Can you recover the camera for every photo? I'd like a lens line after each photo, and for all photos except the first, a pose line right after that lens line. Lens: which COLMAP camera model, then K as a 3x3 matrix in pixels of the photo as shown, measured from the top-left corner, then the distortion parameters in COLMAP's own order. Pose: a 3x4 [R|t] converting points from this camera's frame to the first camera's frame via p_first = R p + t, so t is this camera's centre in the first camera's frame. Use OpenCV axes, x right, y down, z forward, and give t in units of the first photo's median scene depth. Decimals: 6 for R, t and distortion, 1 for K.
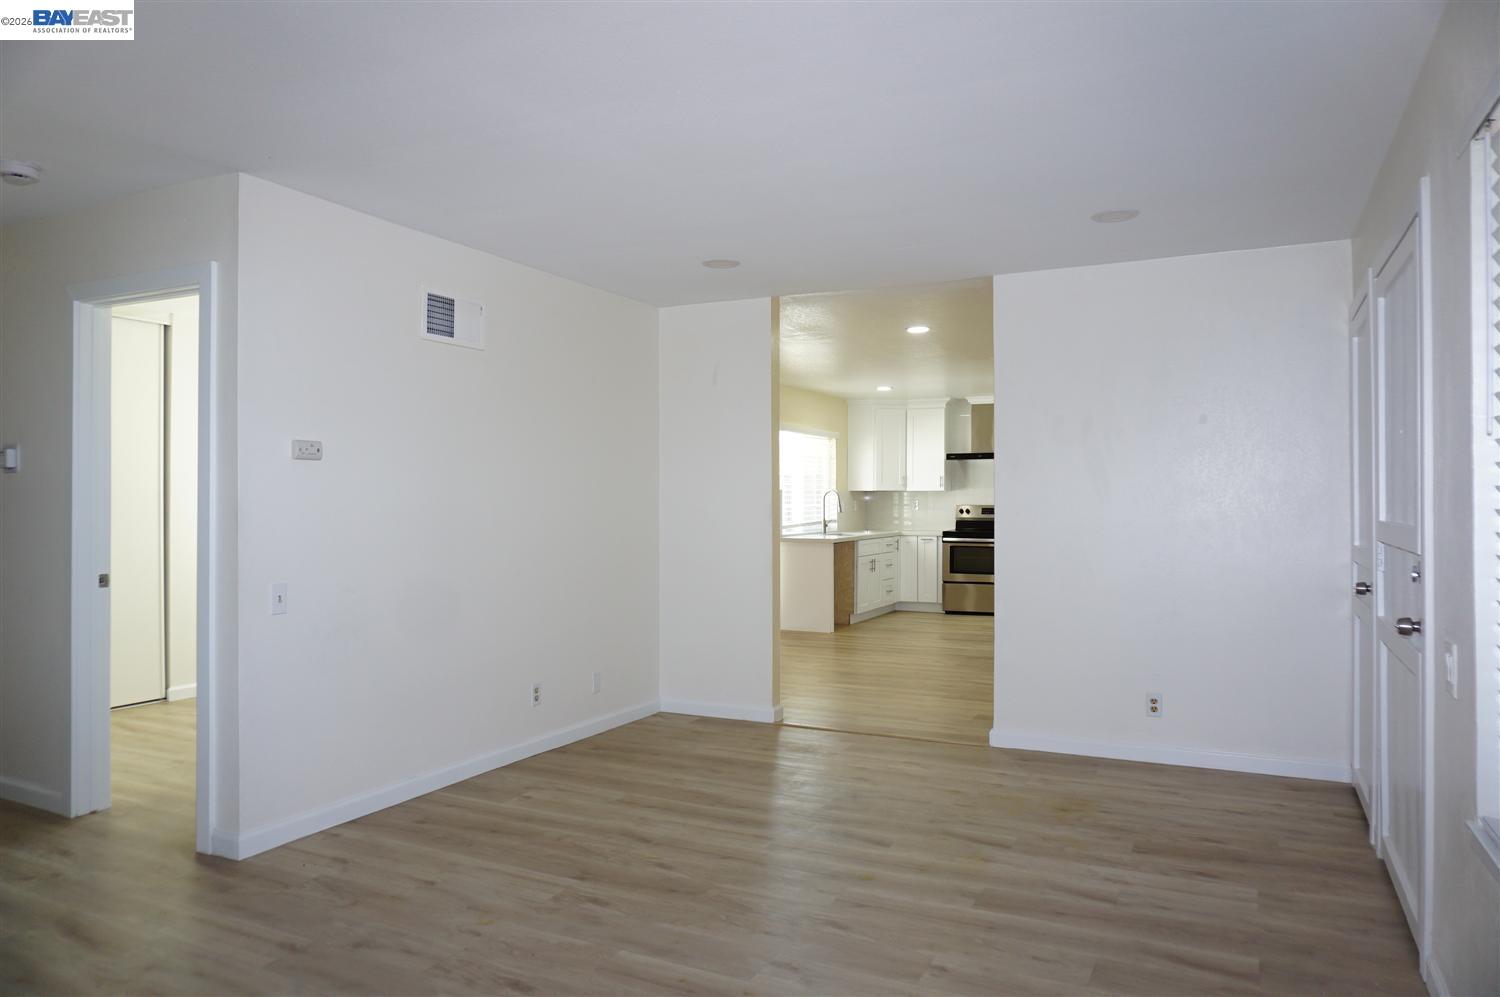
lens RADIAL K [[993.2, 0, 754.3], [0, 993.2, 501.3], [0, 0, 1]] dist [-0.037217, 0.025080]
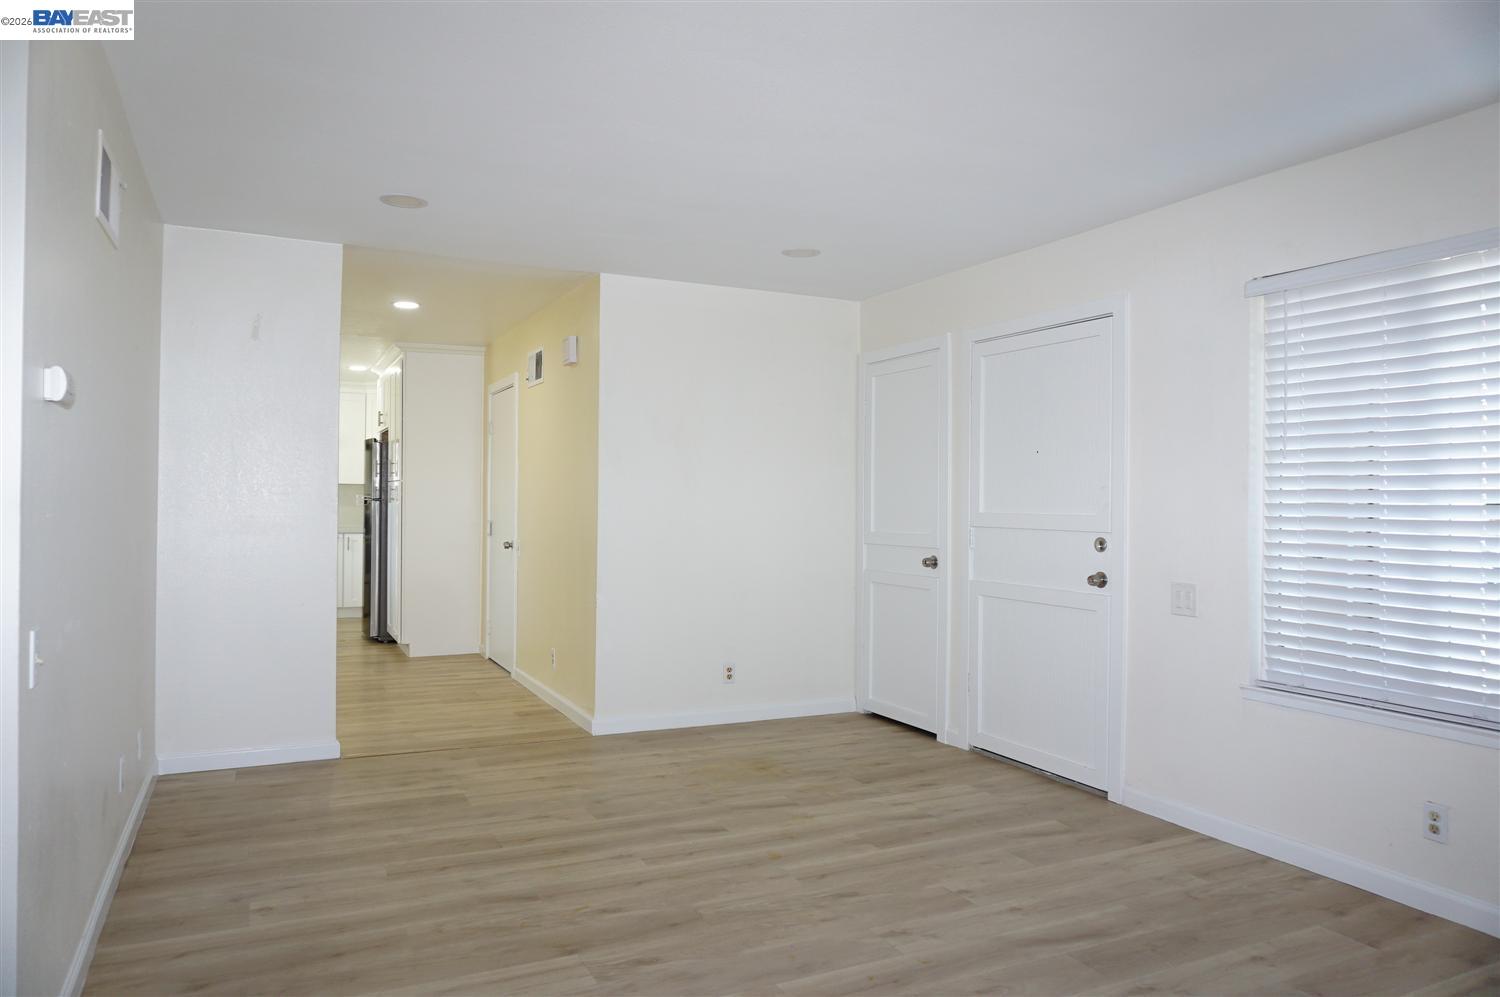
lens RADIAL K [[993.2, 0, 746.2], [0, 993.2, 495.7], [0, 0, 1]] dist [-0.037217, 0.025080]
pose [[0.610310, 0.014991, 0.792021, -0.699511], [-0.013750, 0.999871, -0.008330, 0.010202], [-0.792043, -0.005806, 0.610438, 0.373178]]
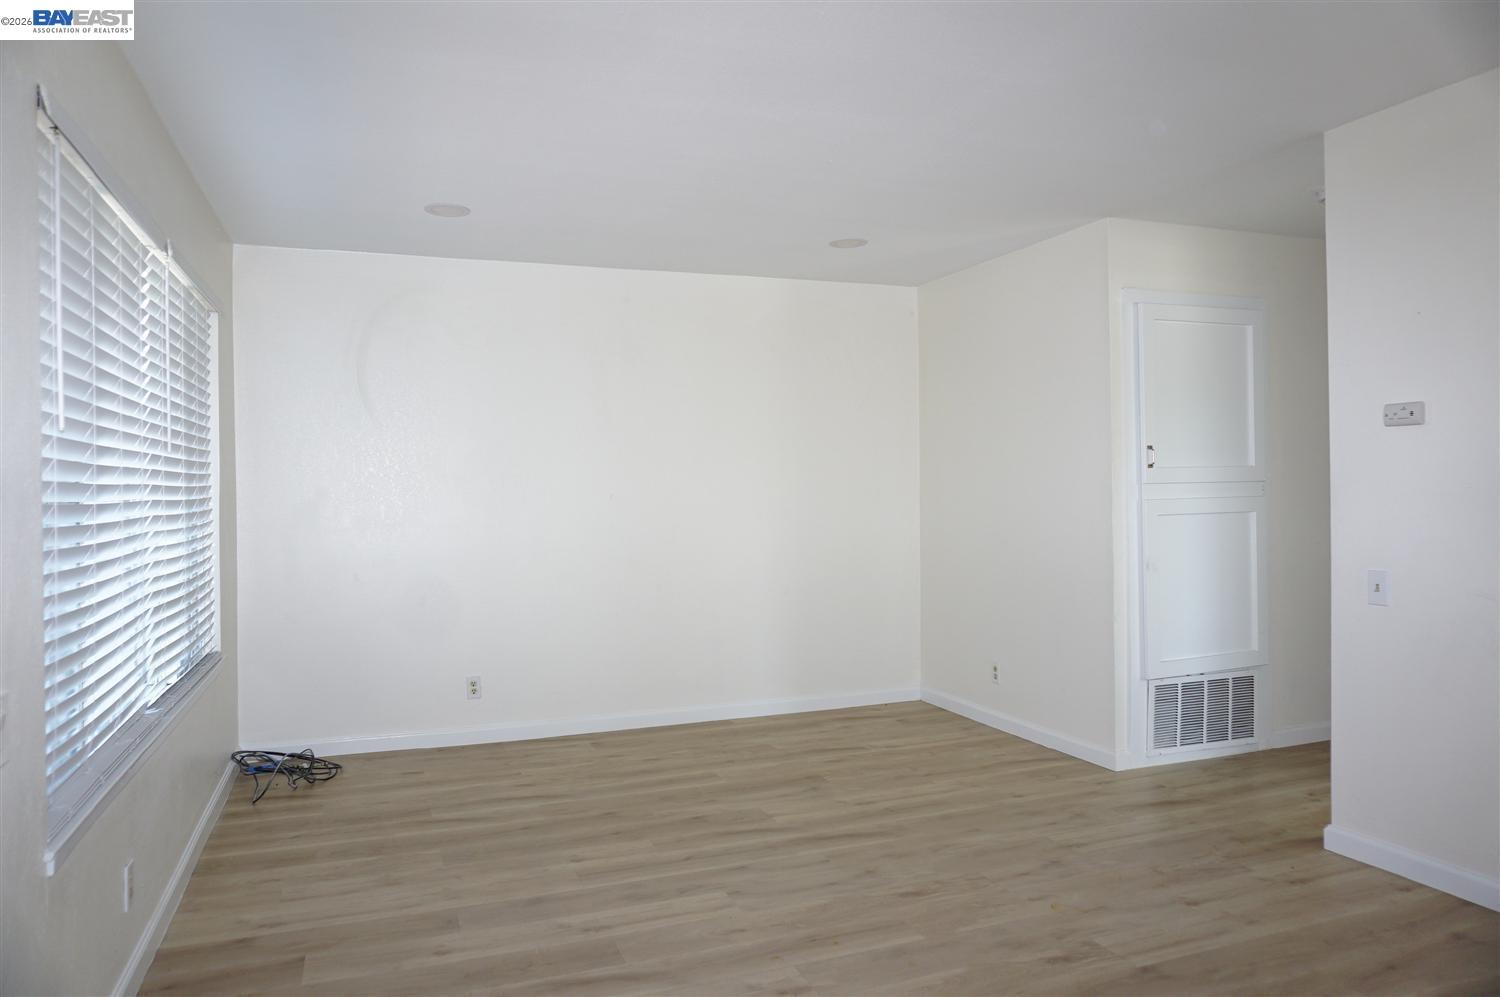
lens RADIAL K [[993.2, 0, 748.0], [0, 993.2, 498.5], [0, 0, 1]] dist [-0.037217, 0.025080]
pose [[-0.679283, 0.014837, -0.733727, 0.561954], [0.018983, 0.999816, 0.002643, 0.006737], [0.733631, -0.012134, -0.679440, 1.231783]]
